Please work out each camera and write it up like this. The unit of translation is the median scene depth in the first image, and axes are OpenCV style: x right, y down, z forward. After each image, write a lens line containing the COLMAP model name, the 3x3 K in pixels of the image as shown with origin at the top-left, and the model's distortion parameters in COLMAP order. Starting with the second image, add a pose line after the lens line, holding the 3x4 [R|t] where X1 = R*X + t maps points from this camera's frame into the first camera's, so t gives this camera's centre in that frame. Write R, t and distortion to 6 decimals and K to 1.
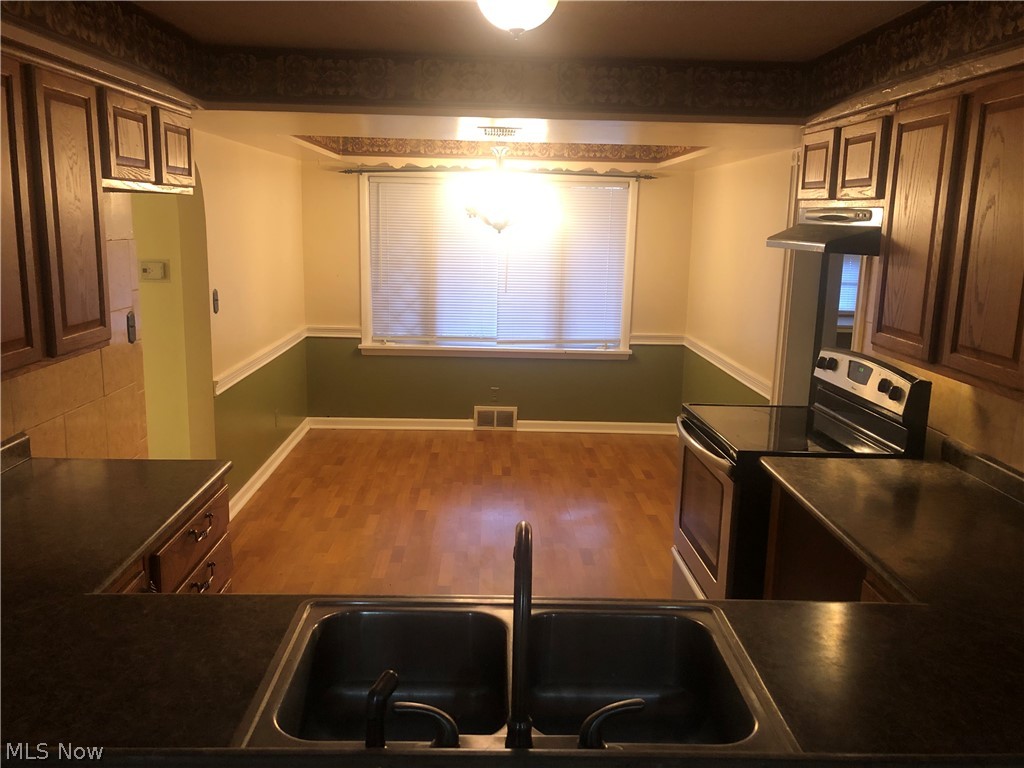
lens RADIAL K [[842.5, 0, 516.1], [0, 842.5, 382.9], [0, 0, 1]] dist [0.060601, -0.057371]
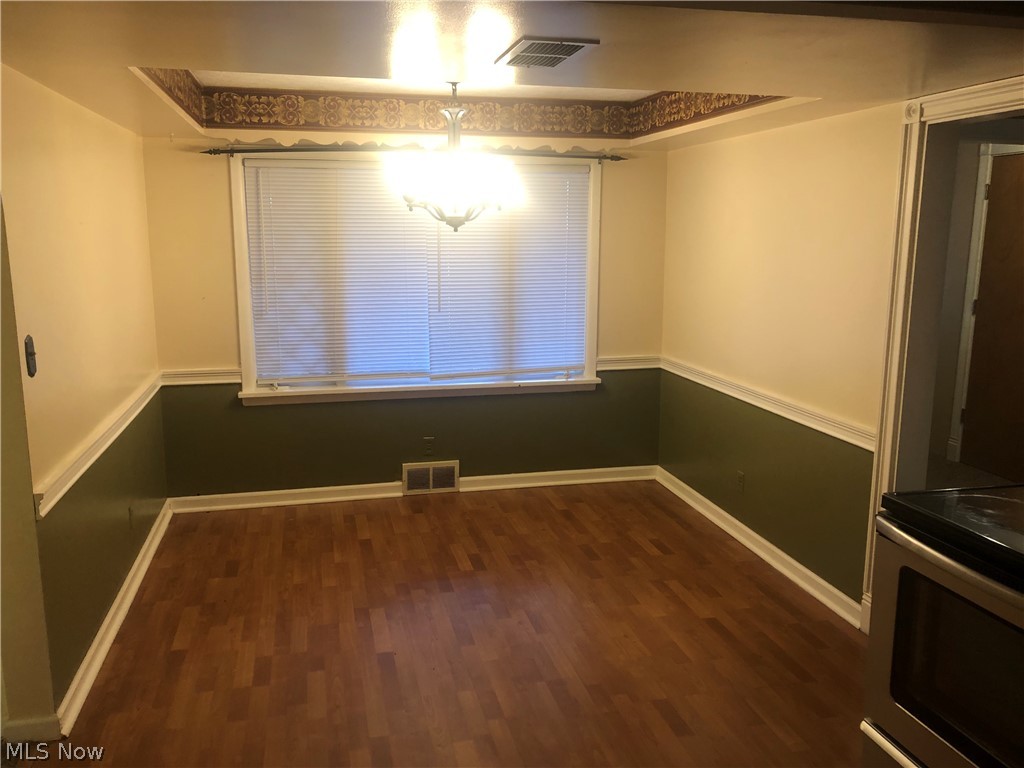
lens RADIAL K [[842.5, 0, 508.7], [0, 842.5, 379.6], [0, 0, 1]] dist [0.060601, -0.057371]
pose [[0.979838, -0.057633, 0.191299, -0.103476], [0.059506, 0.998220, -0.004058, -0.041764], [-0.190725, 0.015360, 0.981523, 0.257345]]
